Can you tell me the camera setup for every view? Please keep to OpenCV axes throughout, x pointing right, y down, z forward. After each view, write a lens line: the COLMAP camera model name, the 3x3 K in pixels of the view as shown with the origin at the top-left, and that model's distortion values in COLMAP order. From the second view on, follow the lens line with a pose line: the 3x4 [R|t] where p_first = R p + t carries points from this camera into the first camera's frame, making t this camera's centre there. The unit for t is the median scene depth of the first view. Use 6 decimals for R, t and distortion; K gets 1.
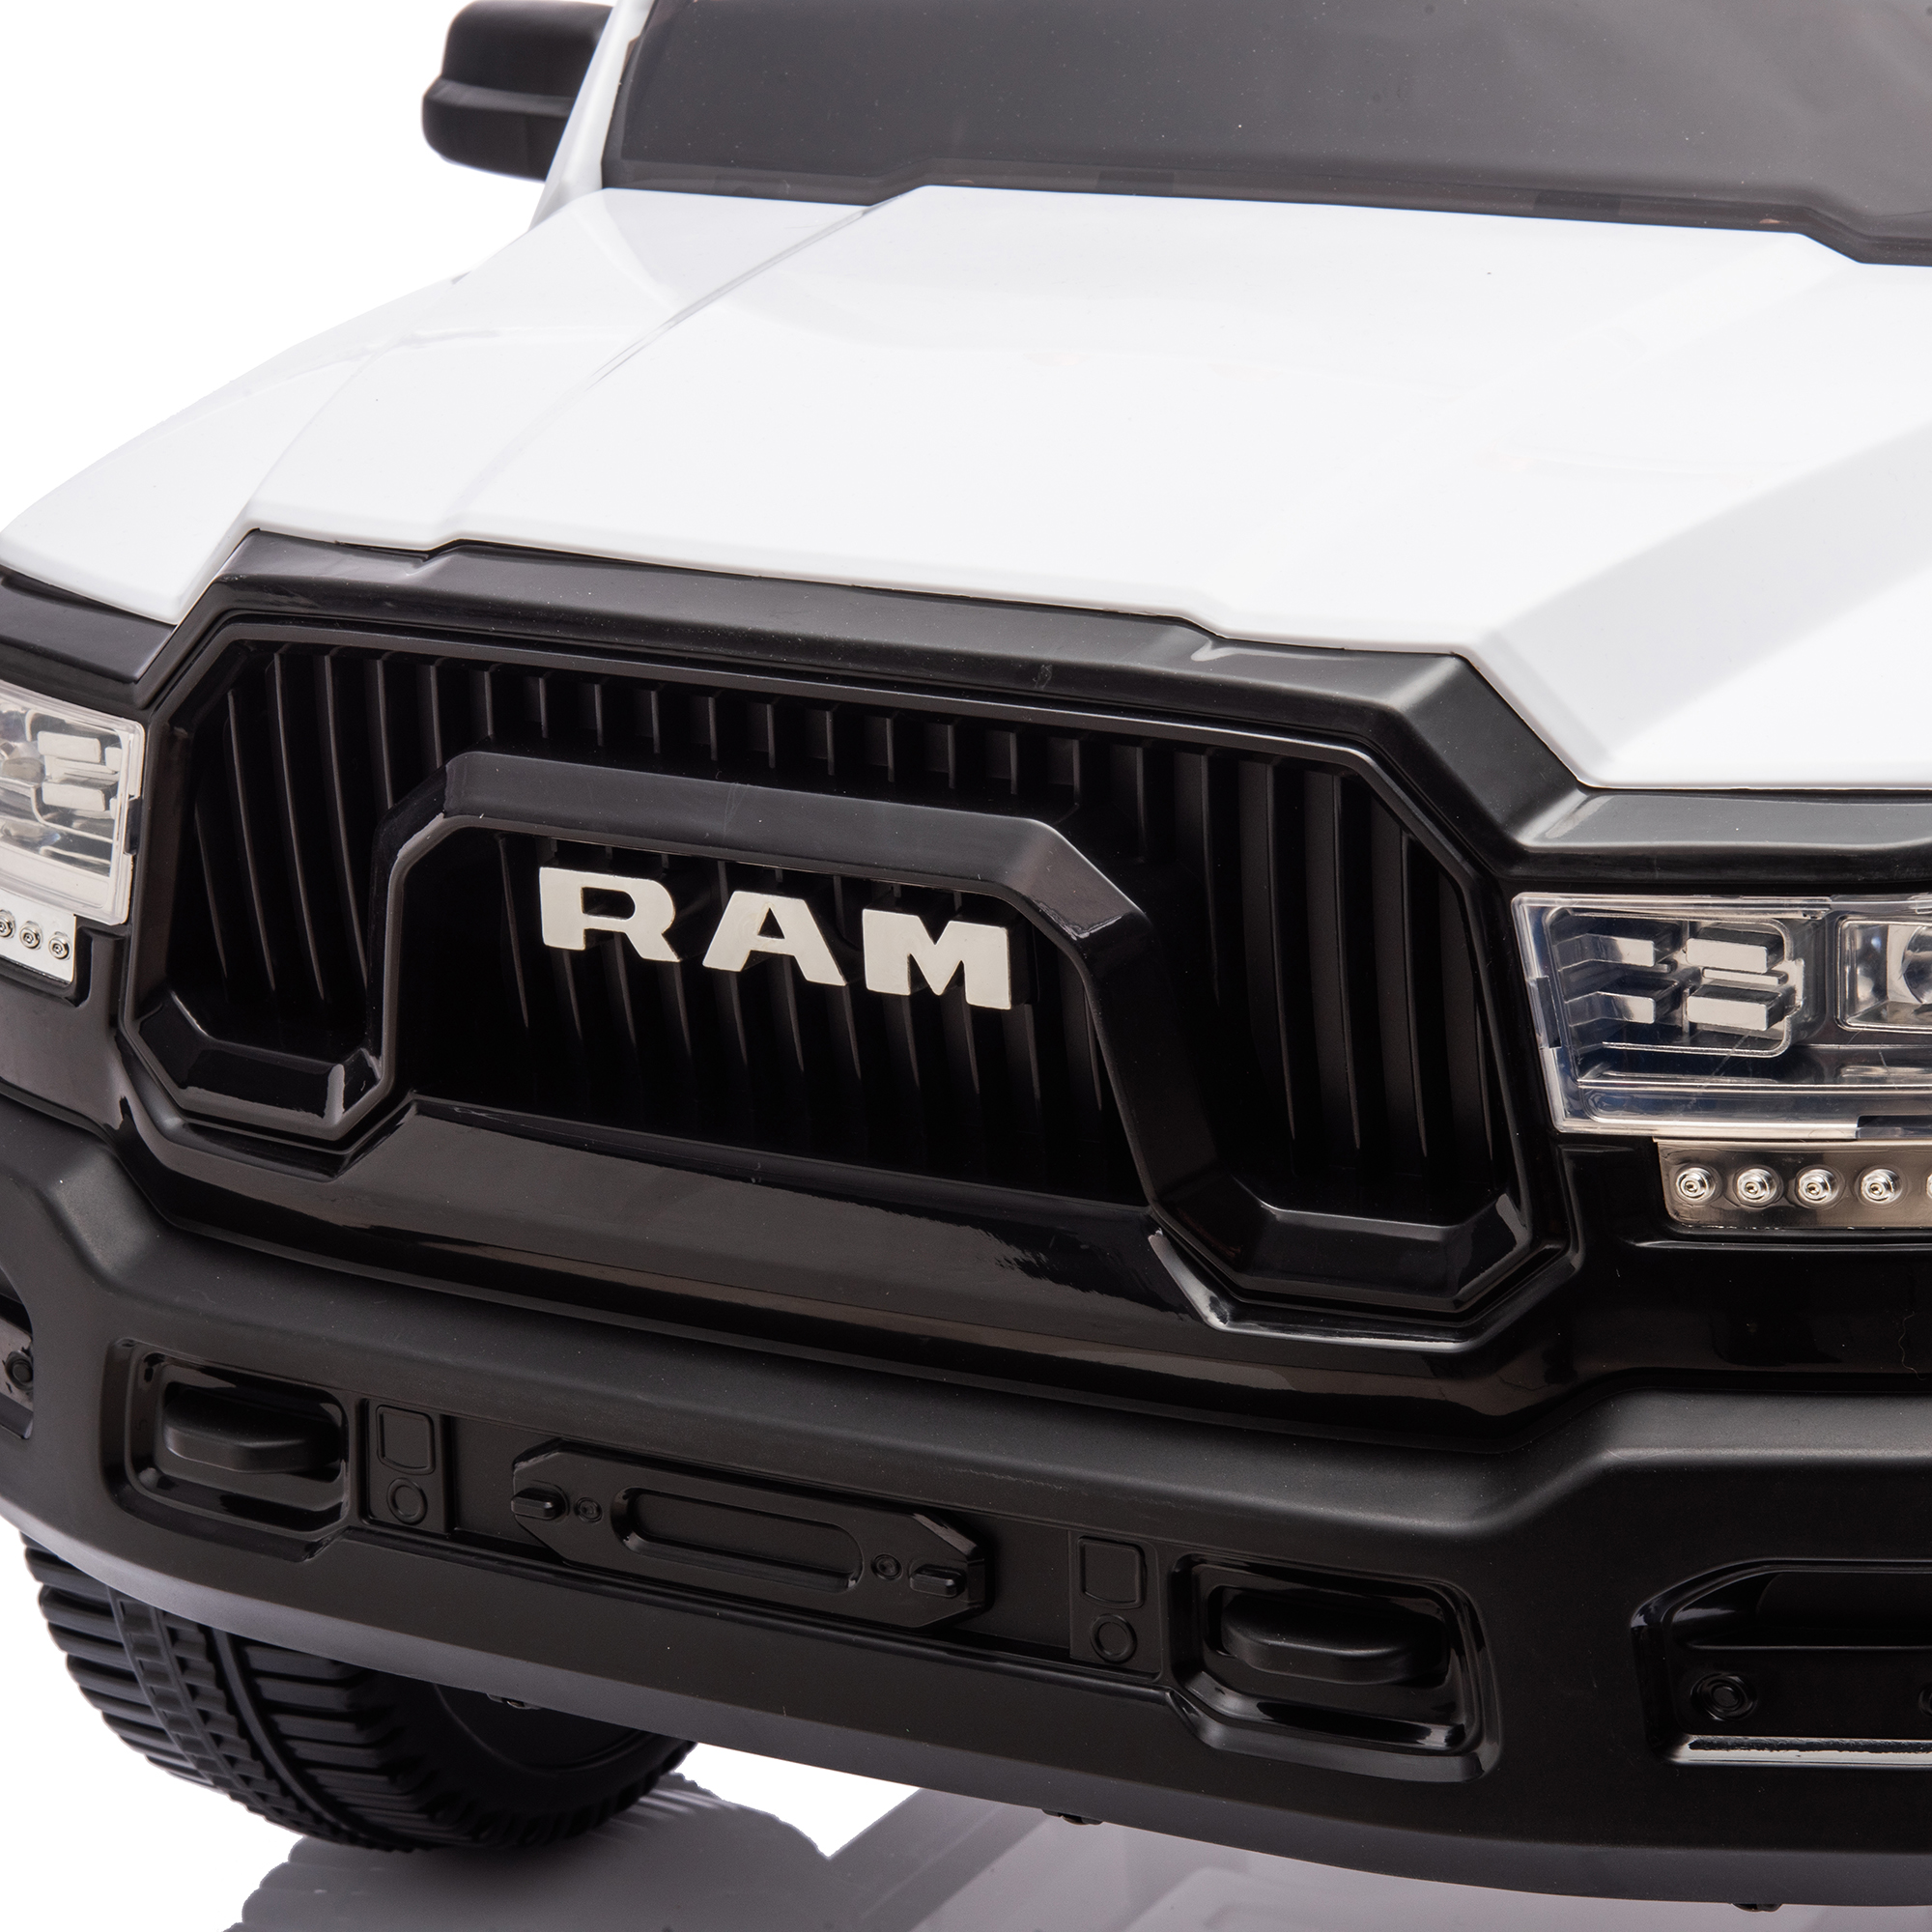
lens RADIAL K [[5681.2, 0, 931.6], [0, 5681.2, 1009.9], [0, 0, 1]] dist [0.300981, 0.000000]
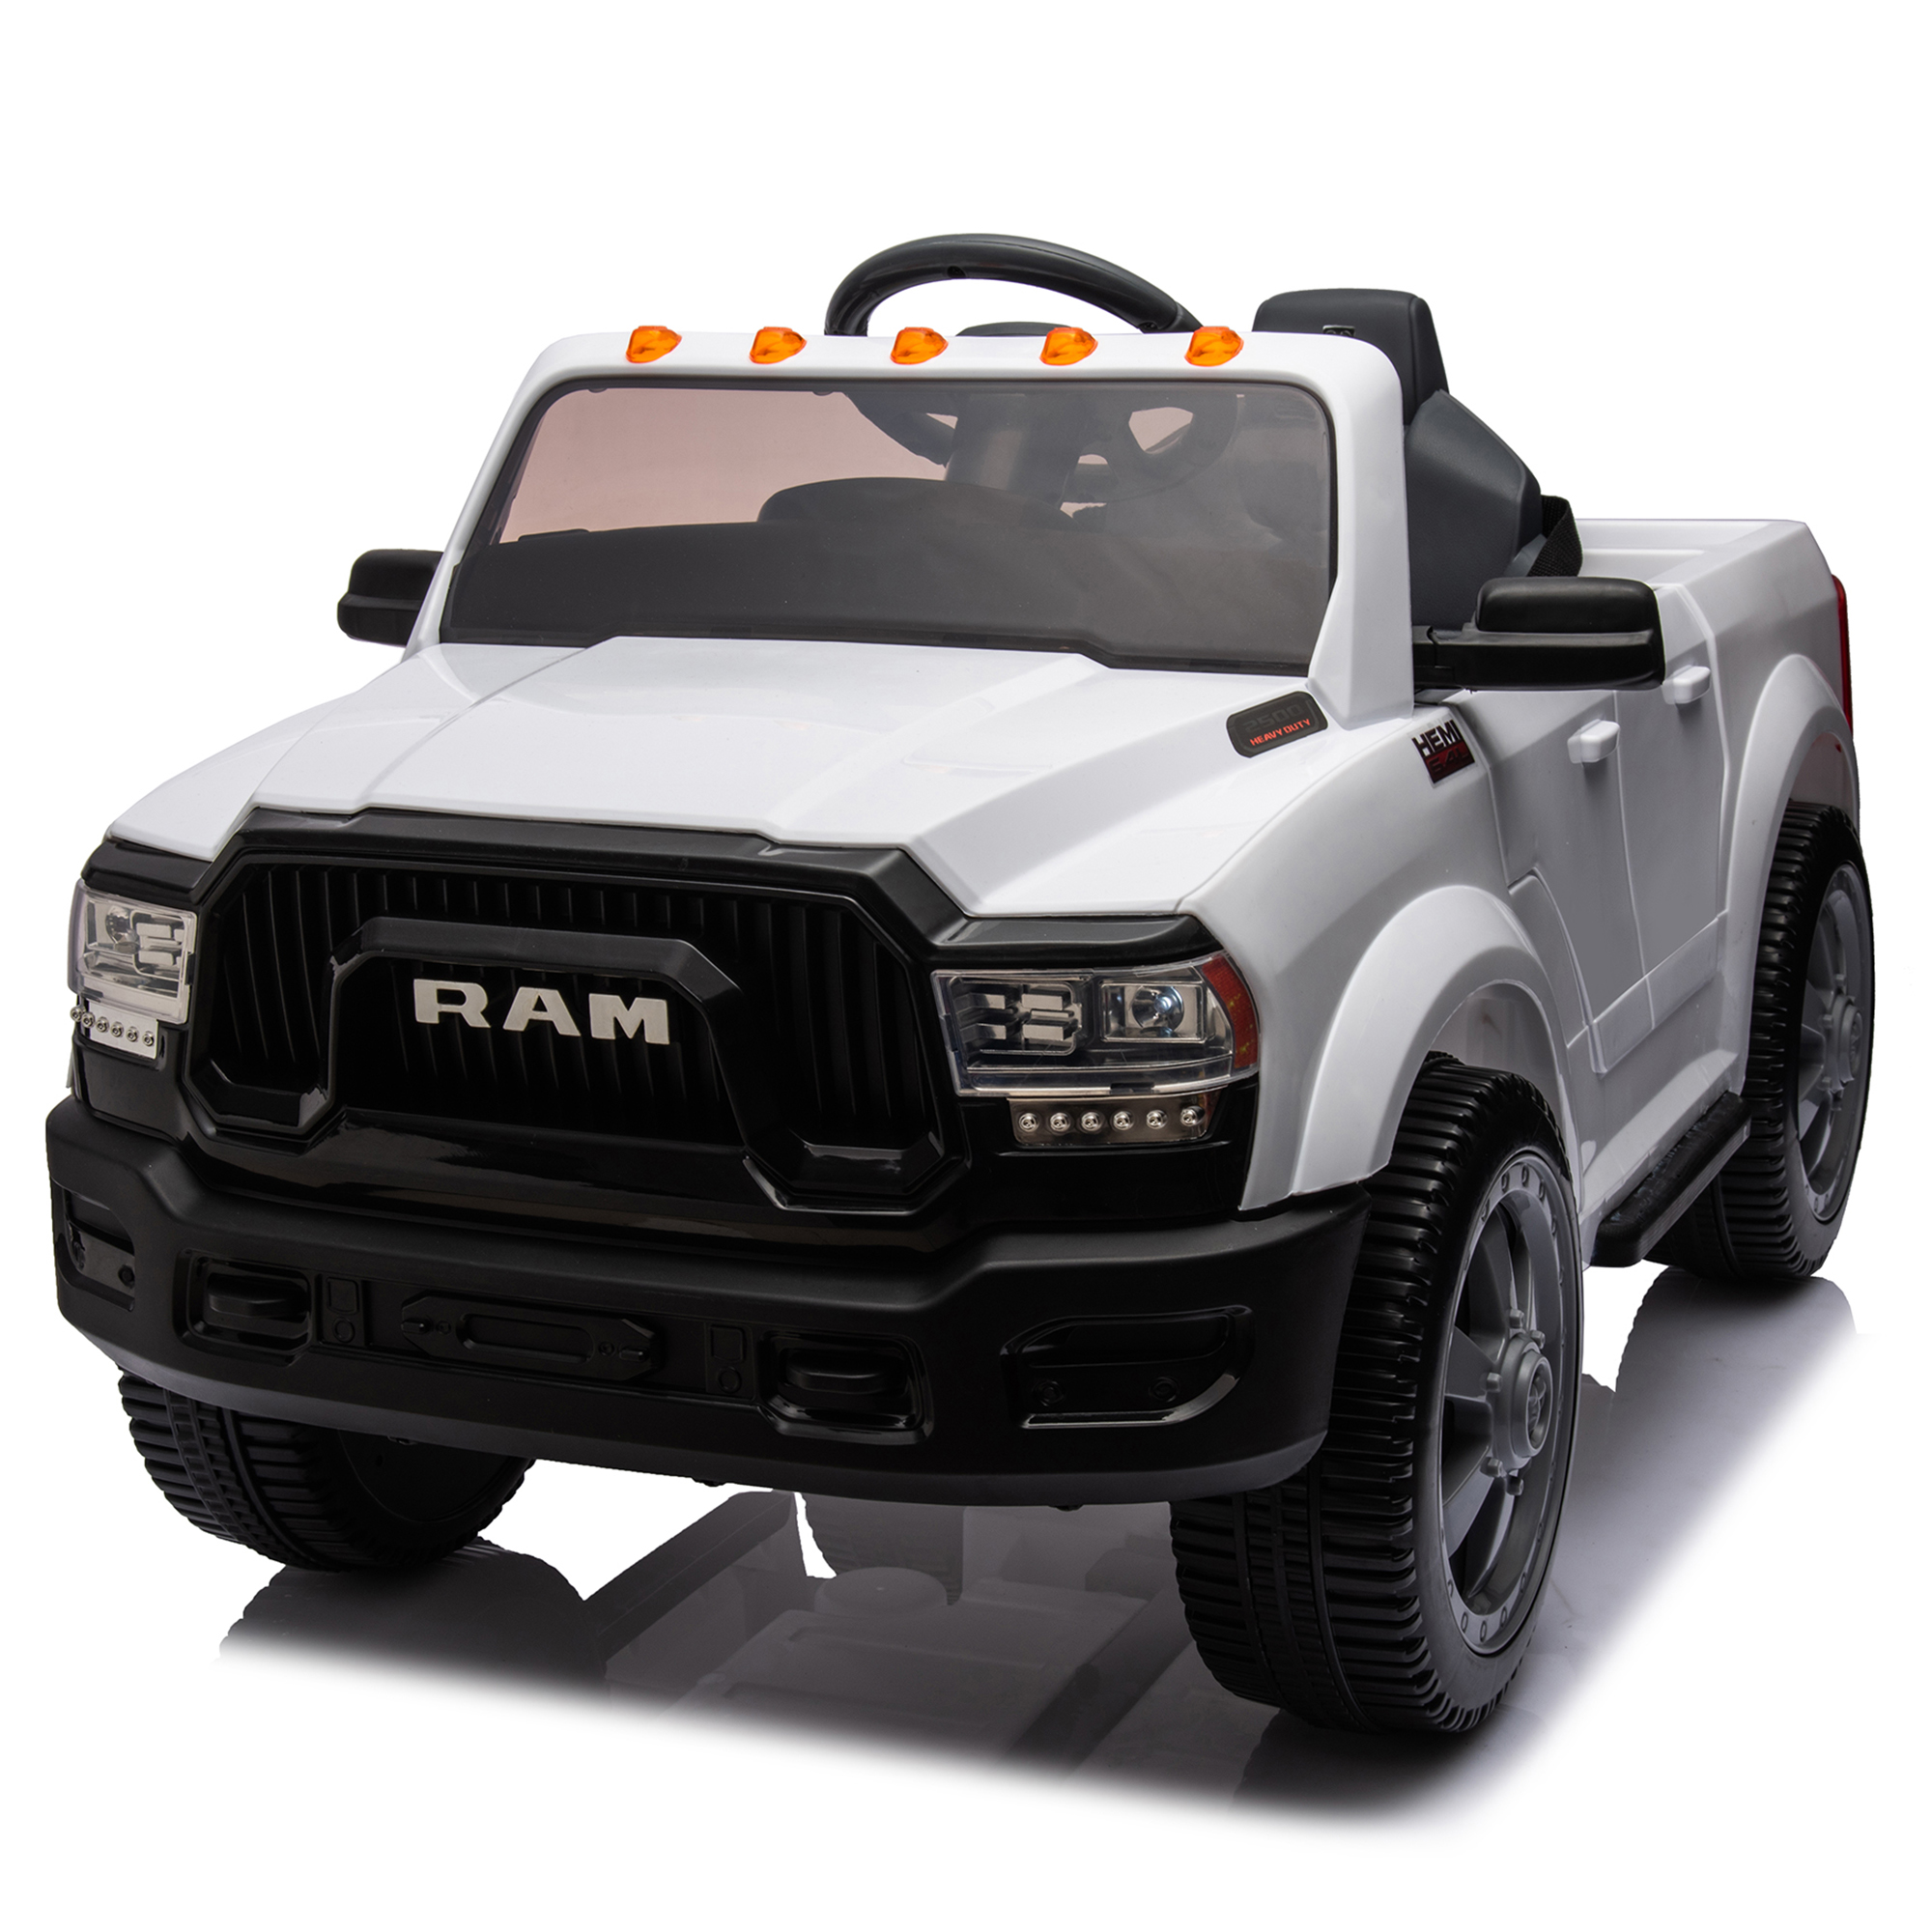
lens RADIAL K [[3535.9, 0, 918.6], [0, 3535.9, 965.8], [0, 0, 1]] dist [0.071838, 0.000000]
pose [[0.996355, -0.014045, 0.084135, -0.001983], [0.020887, 0.996495, -0.081000, 0.069341], [-0.082703, 0.082462, 0.993157, -0.167923]]
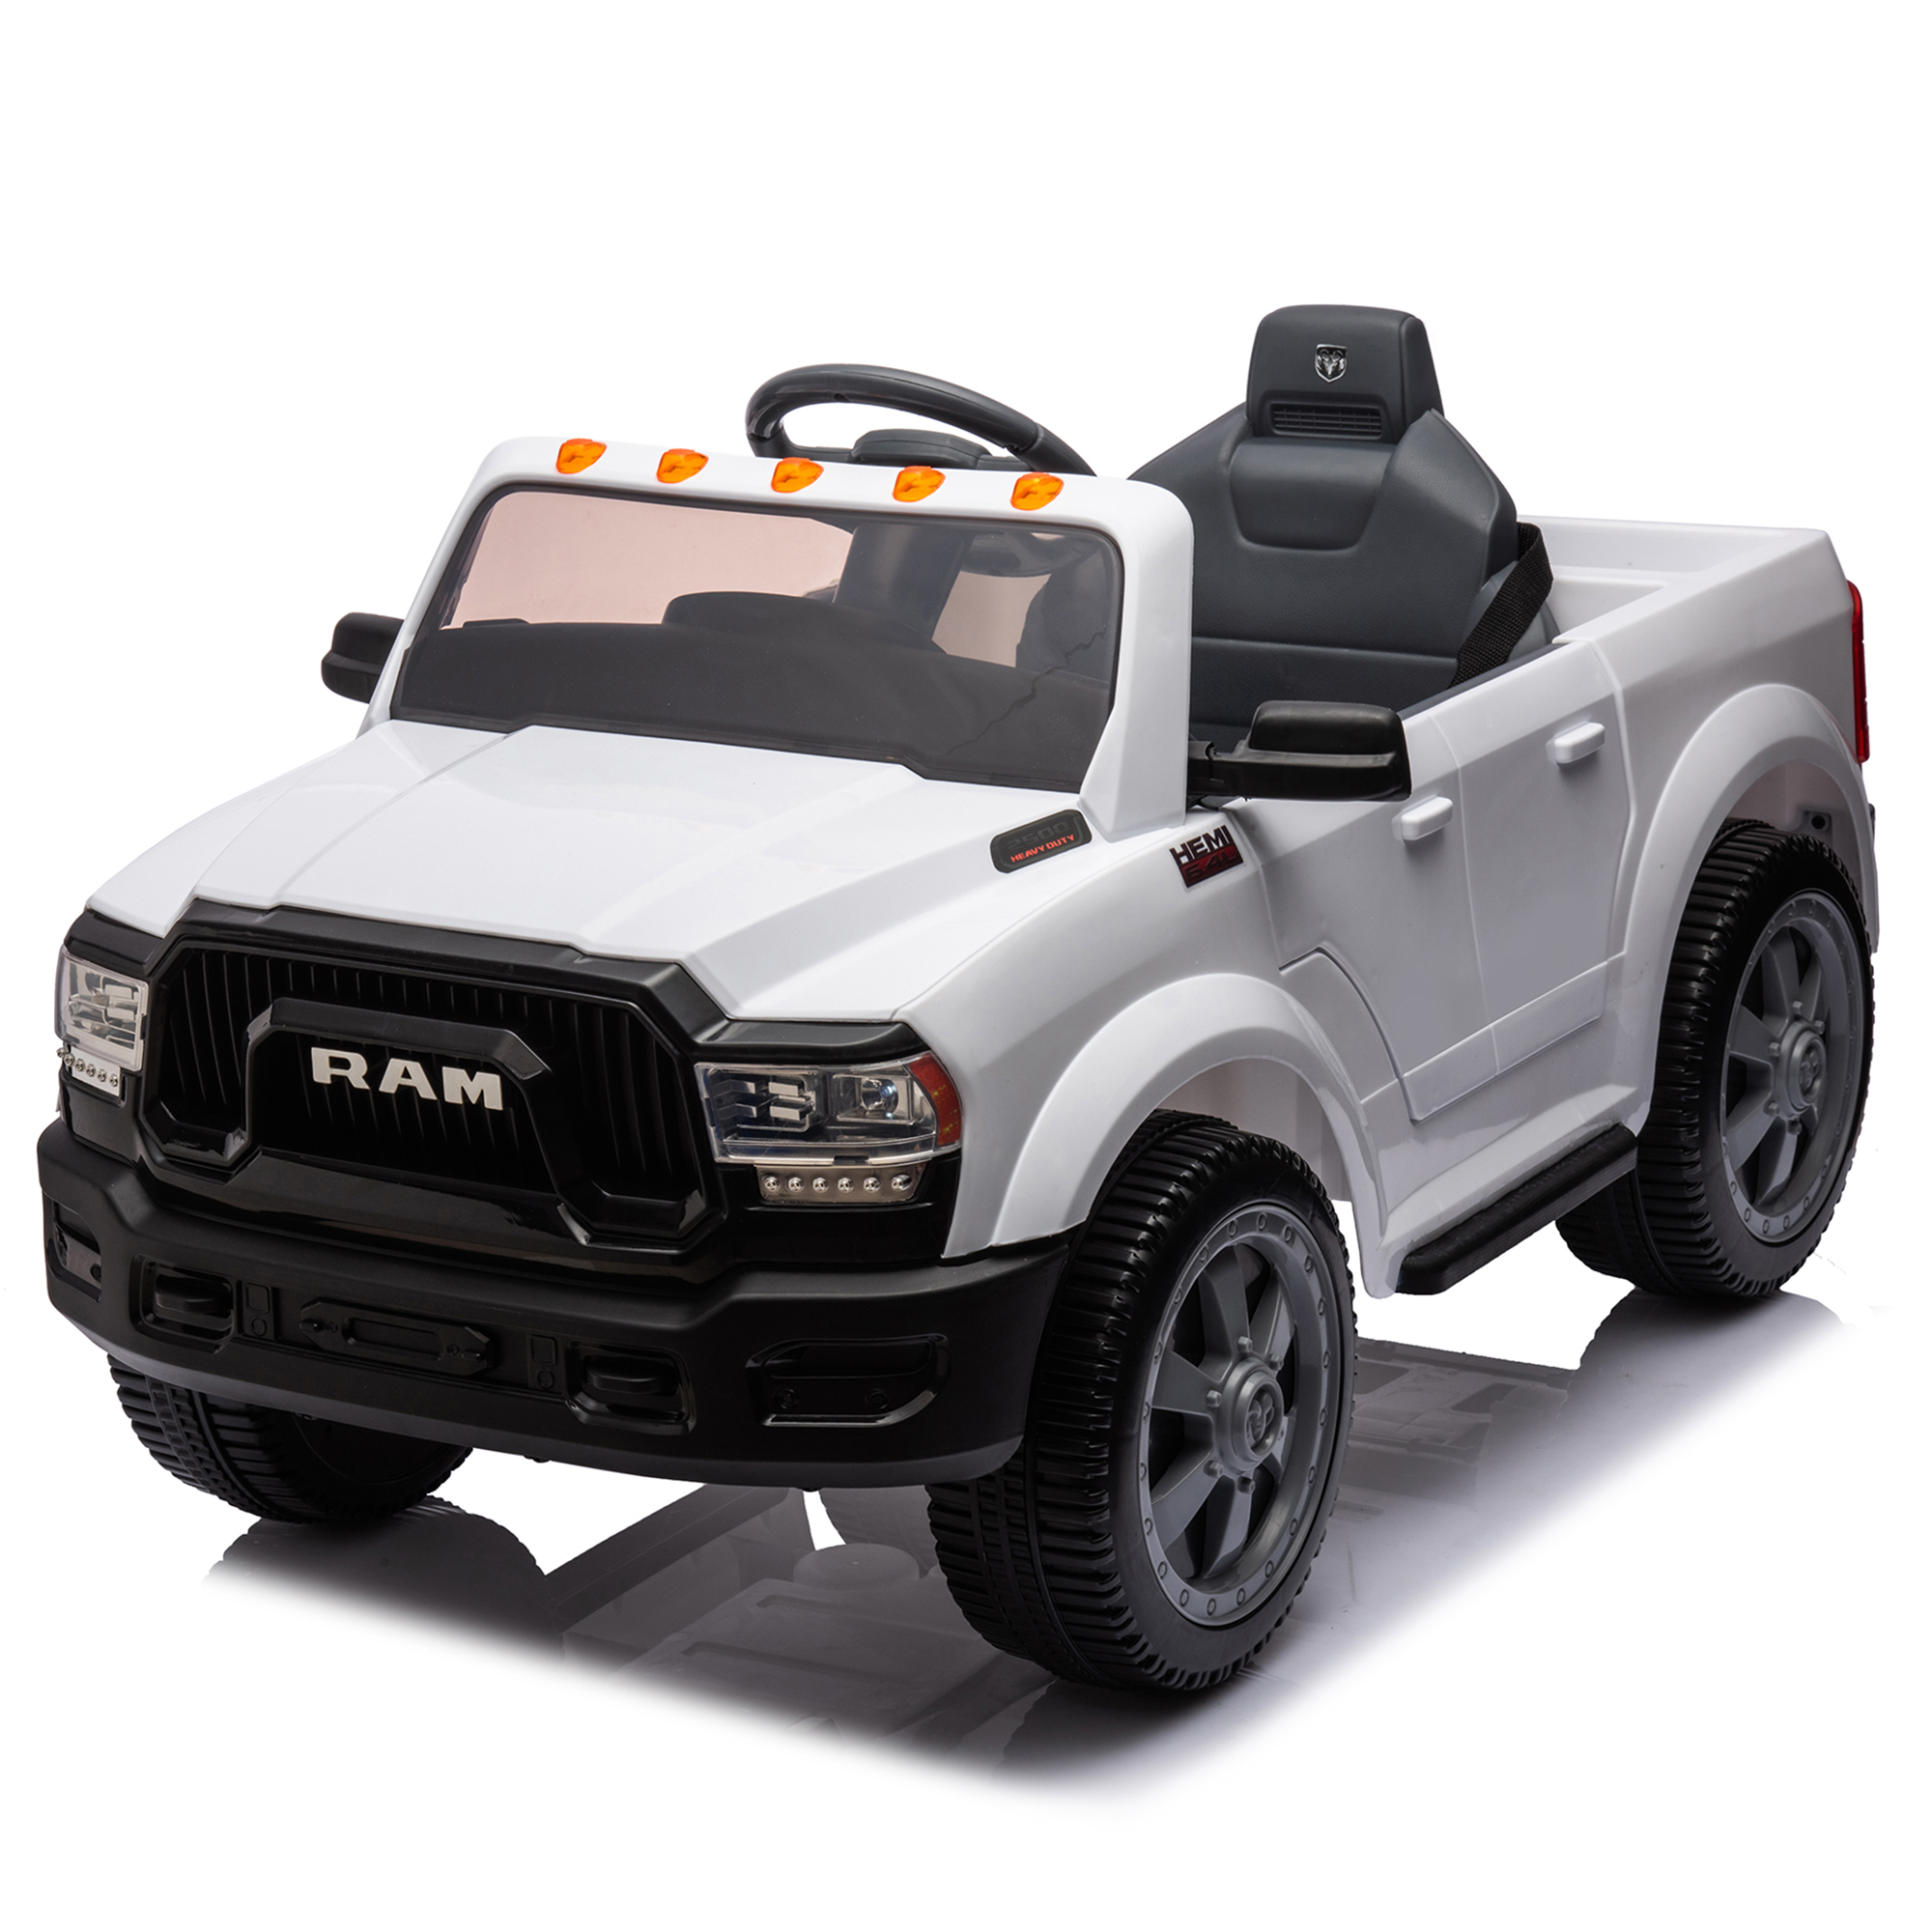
lens RADIAL K [[4983.5, 0, 844.0], [0, 4983.5, 1009.2], [0, 0, 1]] dist [0.133392, 0.000000]
pose [[0.998927, 0.005393, -0.045996, 0.245031], [-0.006505, 0.999689, -0.024067, 0.006849], [0.045852, 0.024340, 0.998652, -1.033750]]
